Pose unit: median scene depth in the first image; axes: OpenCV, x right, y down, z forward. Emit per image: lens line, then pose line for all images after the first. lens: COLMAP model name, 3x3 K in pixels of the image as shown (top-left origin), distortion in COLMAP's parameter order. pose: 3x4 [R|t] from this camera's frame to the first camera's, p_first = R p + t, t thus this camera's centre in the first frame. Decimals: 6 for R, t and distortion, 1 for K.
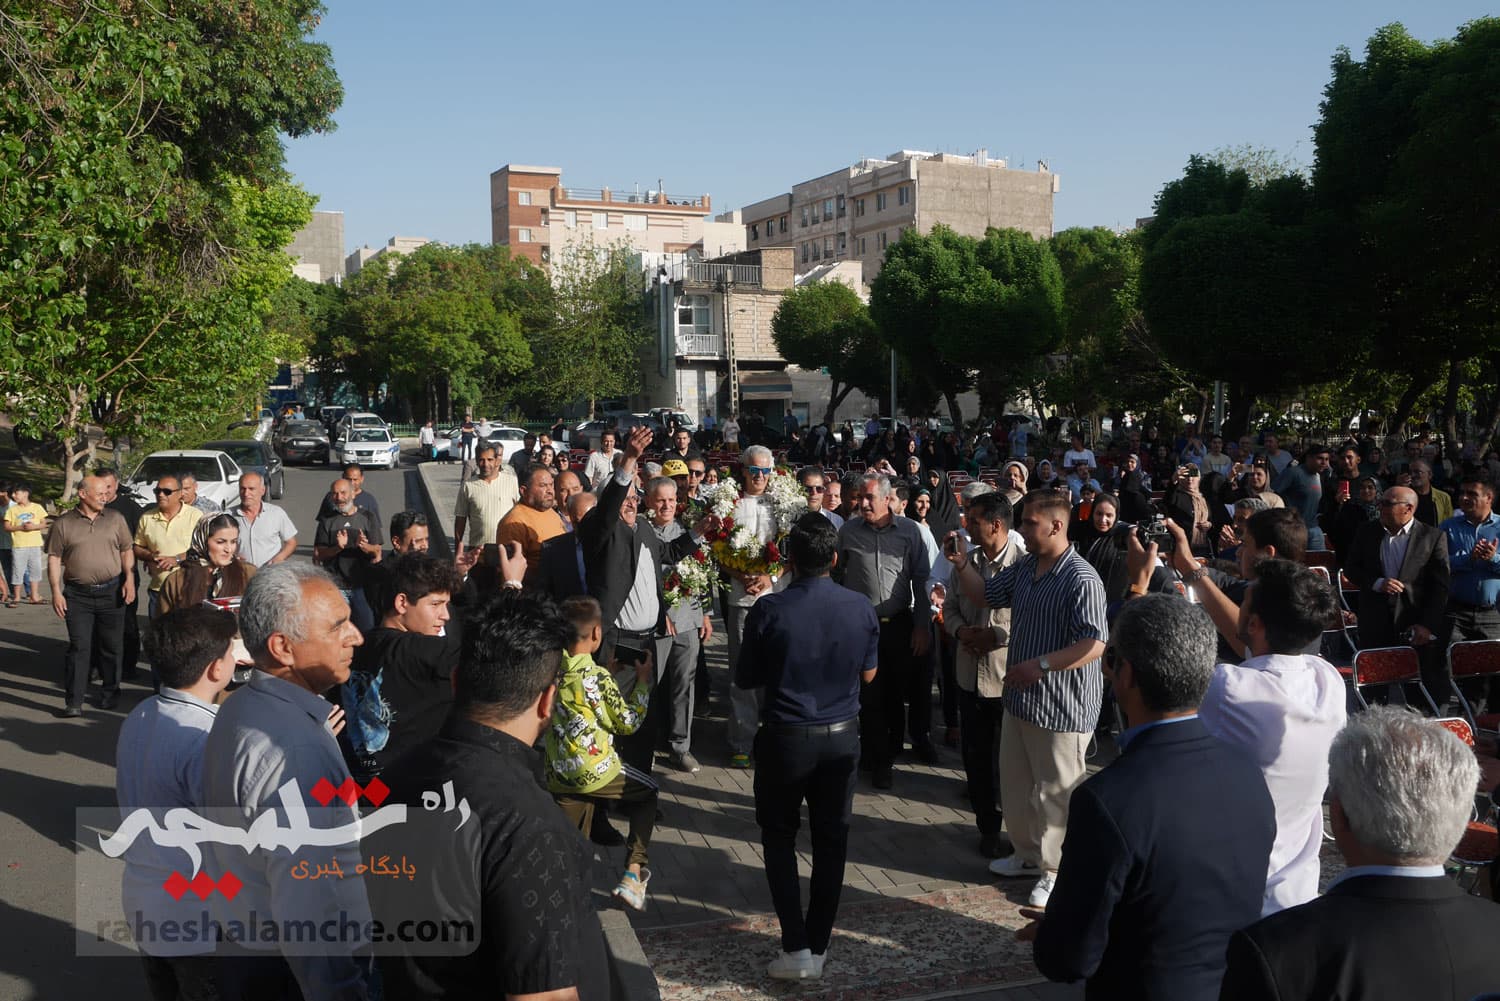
lens RADIAL K [[1186.2, 0, 747.0], [0, 1186.2, 501.4], [0, 0, 1]] dist [-0.015654, 0.000837]
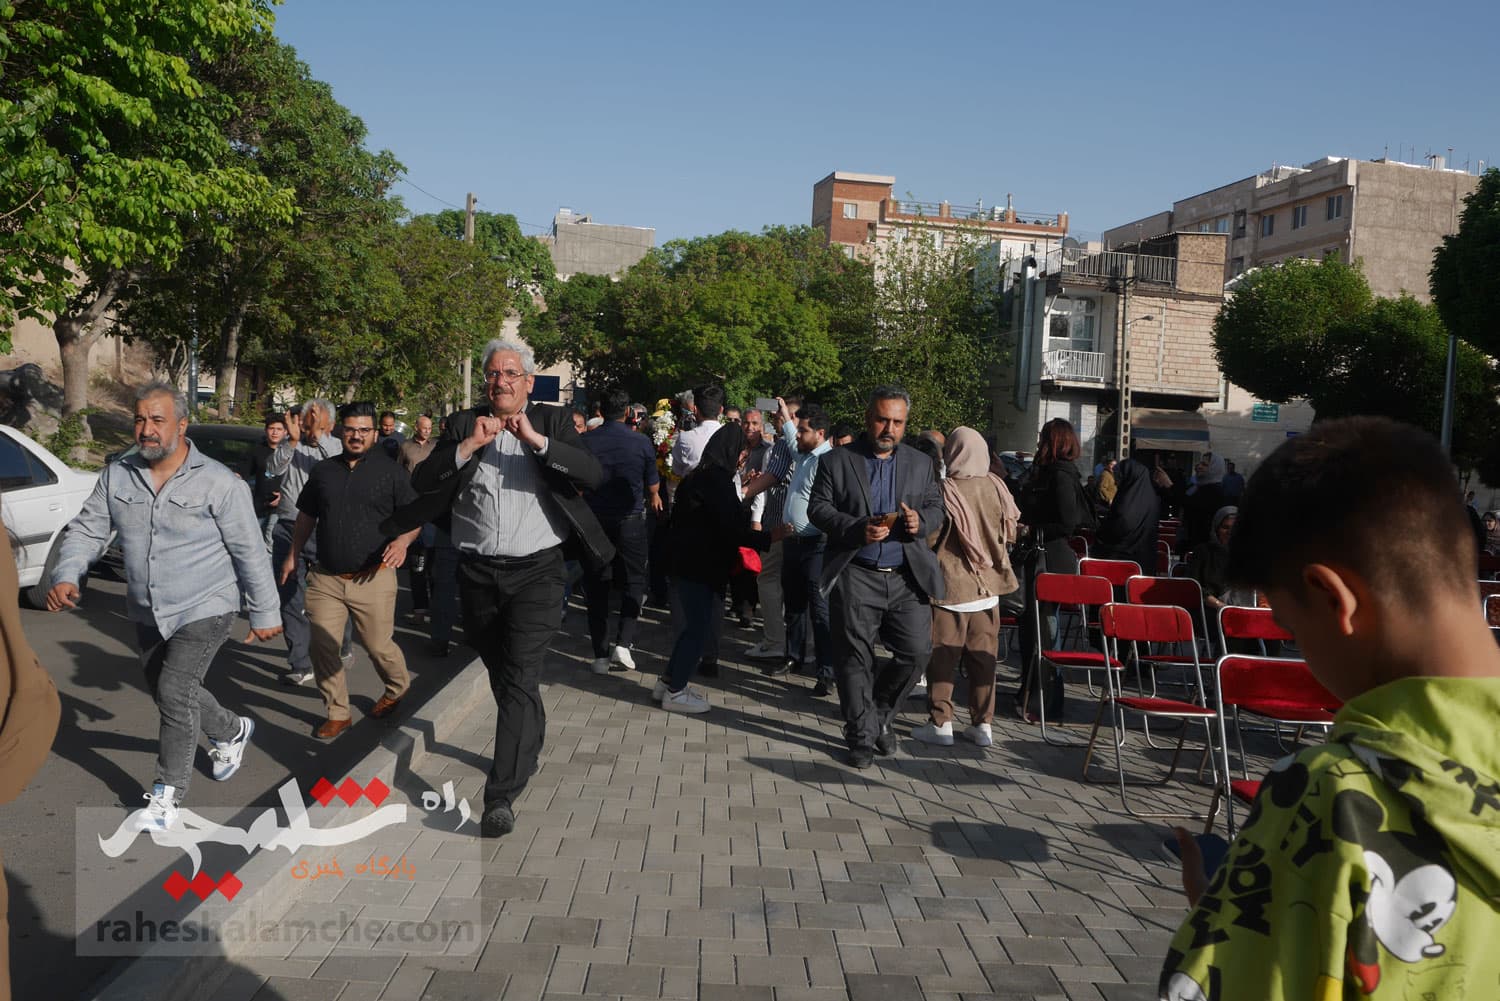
lens RADIAL K [[1186.2, 0, 749.9], [0, 1186.2, 496.0], [0, 0, 1]] dist [-0.015654, 0.000837]
pose [[0.965149, 0.072947, -0.251329, -0.044874], [-0.086044, 0.995426, -0.041504, -0.009809], [0.247152, 0.061683, 0.967011, 0.277392]]
